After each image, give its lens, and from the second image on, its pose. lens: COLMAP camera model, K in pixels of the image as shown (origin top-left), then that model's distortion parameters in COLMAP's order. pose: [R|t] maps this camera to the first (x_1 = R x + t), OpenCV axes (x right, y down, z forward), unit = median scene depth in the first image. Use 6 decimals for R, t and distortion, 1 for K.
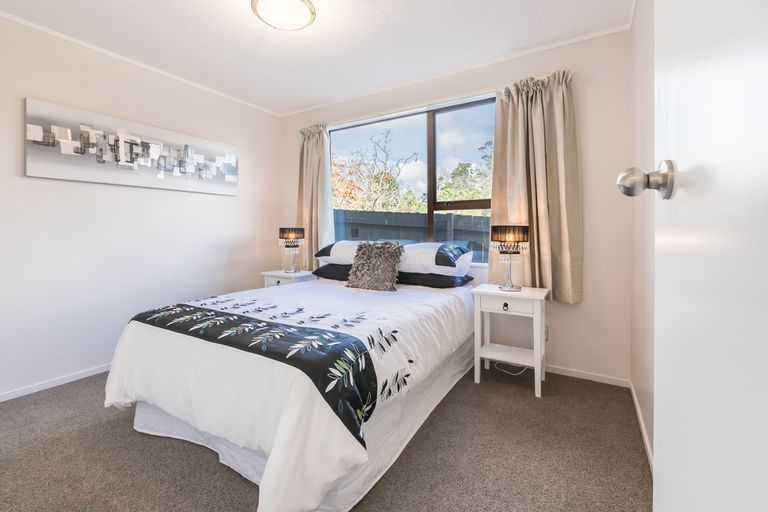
lens RADIAL K [[338.1, 0, 388.0], [0, 338.1, 234.7], [0, 0, 1]] dist [-0.000973, -0.002174]
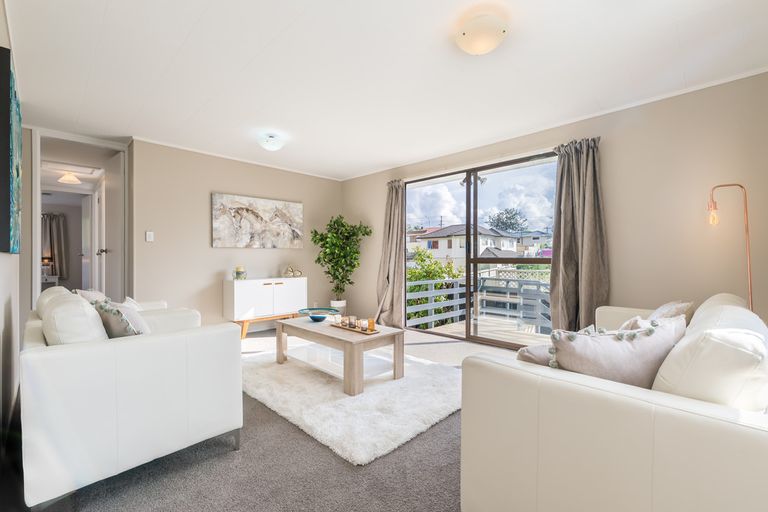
lens RADIAL K [[338.1, 0, 344.9], [0, 338.1, 260.8], [0, 0, 1]] dist [-0.000973, -0.002174]
pose [[0.332216, 0.003954, 0.943195, -1.760125], [0.006952, 0.999954, -0.006640, 0.050527], [-0.943178, 0.008763, 0.332173, -2.834464]]
